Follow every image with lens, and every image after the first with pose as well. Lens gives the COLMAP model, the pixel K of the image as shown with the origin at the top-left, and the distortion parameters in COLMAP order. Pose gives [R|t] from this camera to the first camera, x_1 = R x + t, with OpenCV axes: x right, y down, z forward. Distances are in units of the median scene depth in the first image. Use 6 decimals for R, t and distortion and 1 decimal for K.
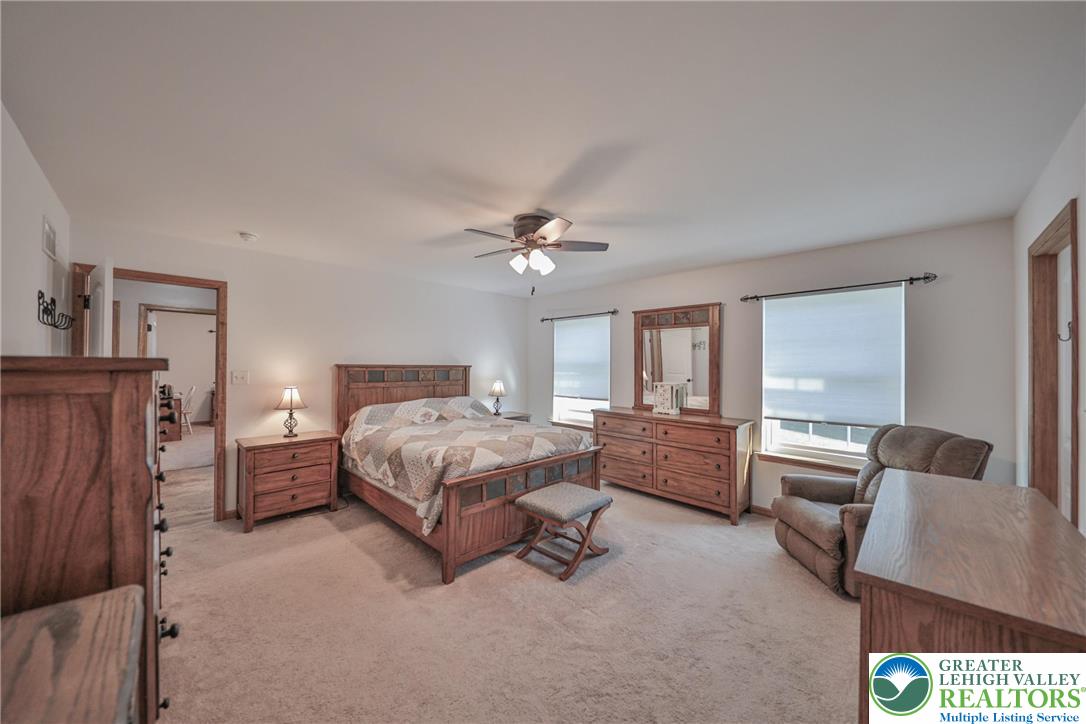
lens RADIAL K [[376.5, 0, 541.0], [0, 376.5, 365.7], [0, 0, 1]] dist [-0.003101, -0.000783]
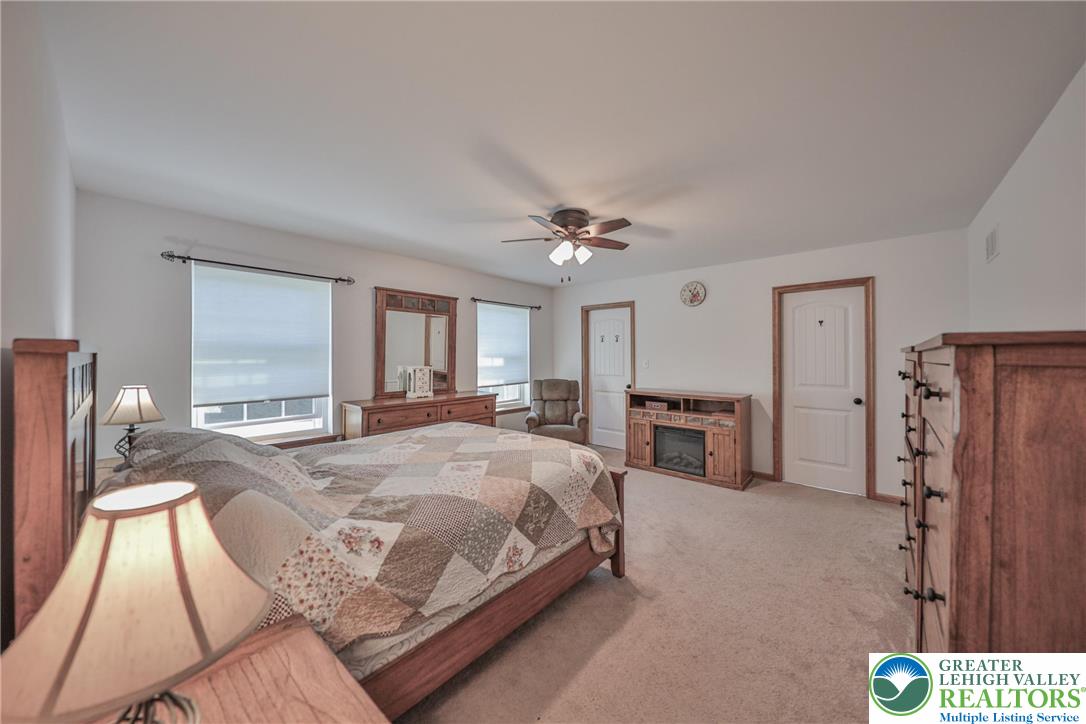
lens RADIAL K [[376.5, 0, 542.5], [0, 376.5, 354.2], [0, 0, 1]] dist [-0.003101, -0.000783]
pose [[-0.057708, -0.018623, 0.998160, -0.730326], [-0.013227, 0.999753, 0.017888, -0.010893], [-0.998246, -0.012171, -0.057940, 0.764244]]
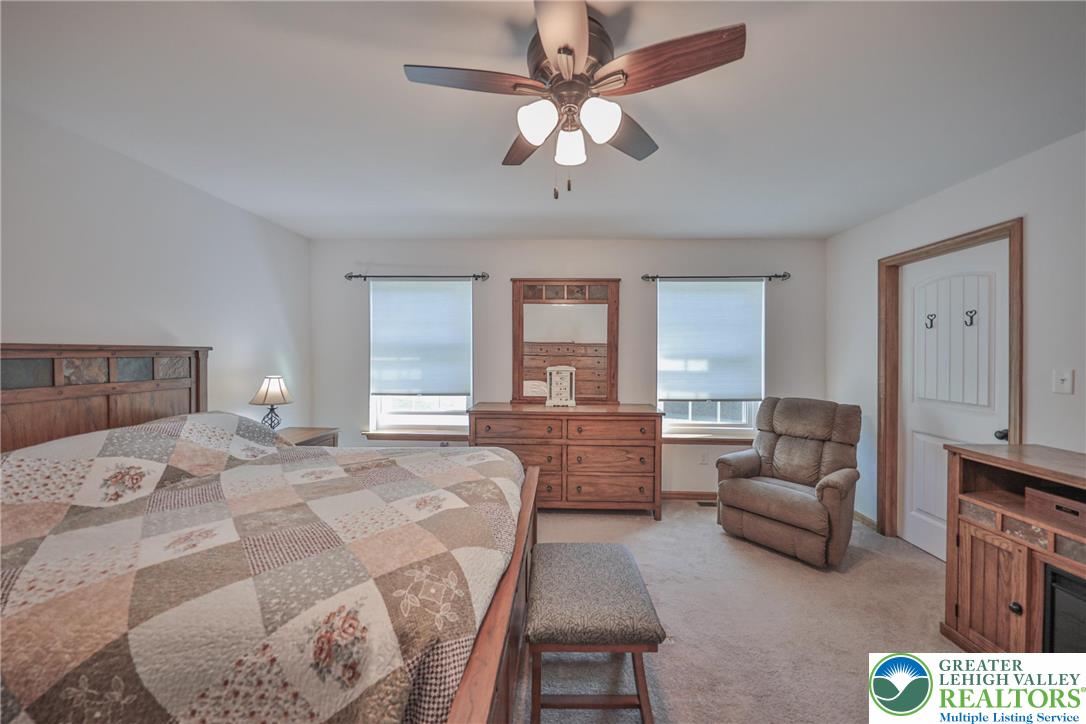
lens RADIAL K [[364.3, 0, 545.9], [0, 364.3, 354.9], [0, 0, 1]] dist [-0.002428, -0.001182]
pose [[0.730120, -0.016179, 0.683127, -0.250360], [0.000683, 0.999736, 0.022947, -0.002966], [-0.683318, -0.016287, 0.729939, 0.456049]]
